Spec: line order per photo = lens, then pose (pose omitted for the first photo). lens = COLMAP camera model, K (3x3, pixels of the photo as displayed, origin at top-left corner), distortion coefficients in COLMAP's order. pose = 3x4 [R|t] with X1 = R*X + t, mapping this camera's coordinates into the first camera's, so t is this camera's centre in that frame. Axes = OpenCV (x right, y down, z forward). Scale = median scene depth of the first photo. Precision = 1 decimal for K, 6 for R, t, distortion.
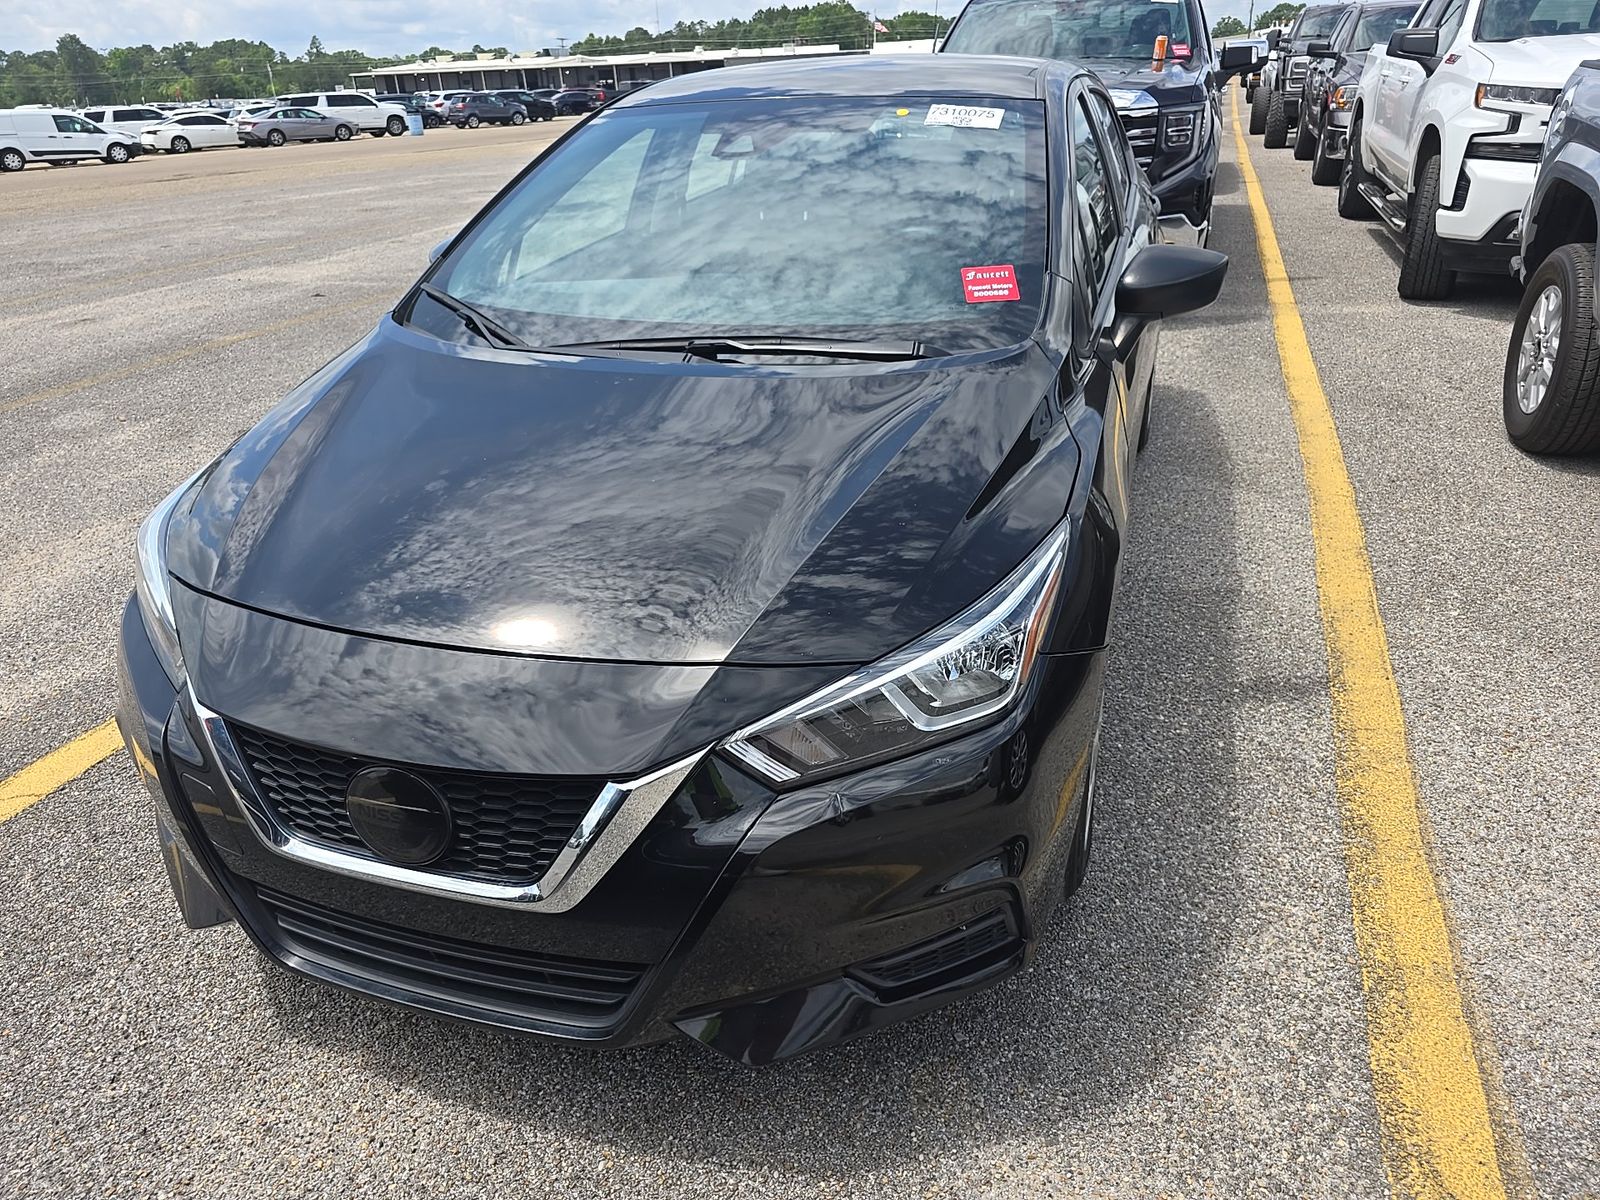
lens RADIAL K [[1037.7, 0, 800.0], [0, 1037.7, 600.0], [0, 0, 1]] dist [0.030185, -0.023819]
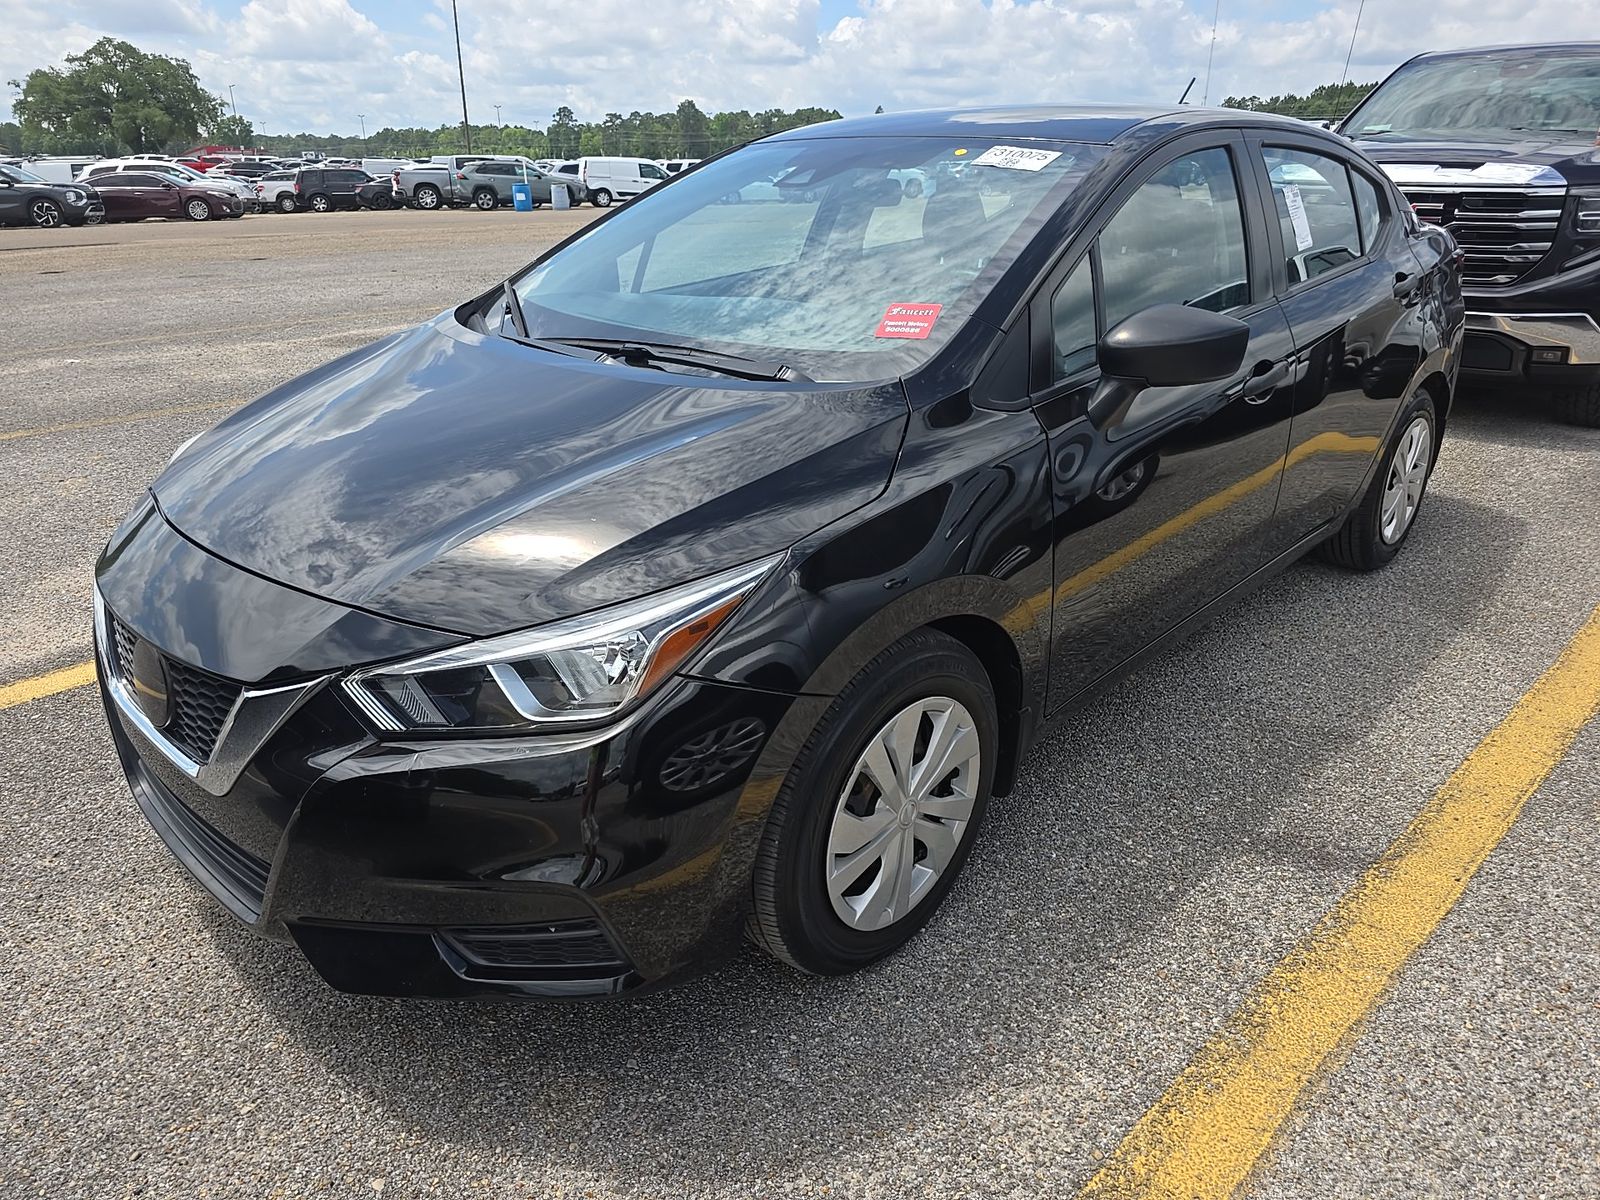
lens RADIAL K [[1033.5, 0, 827.9], [0, 1033.5, 601.7], [0, 0, 1]] dist [0.037152, -0.035597]
pose [[0.907924, 0.195794, -0.370591, 0.488806], [-0.215117, 0.976525, -0.011097, -0.023724], [0.359719, 0.089796, 0.928730, 0.106239]]
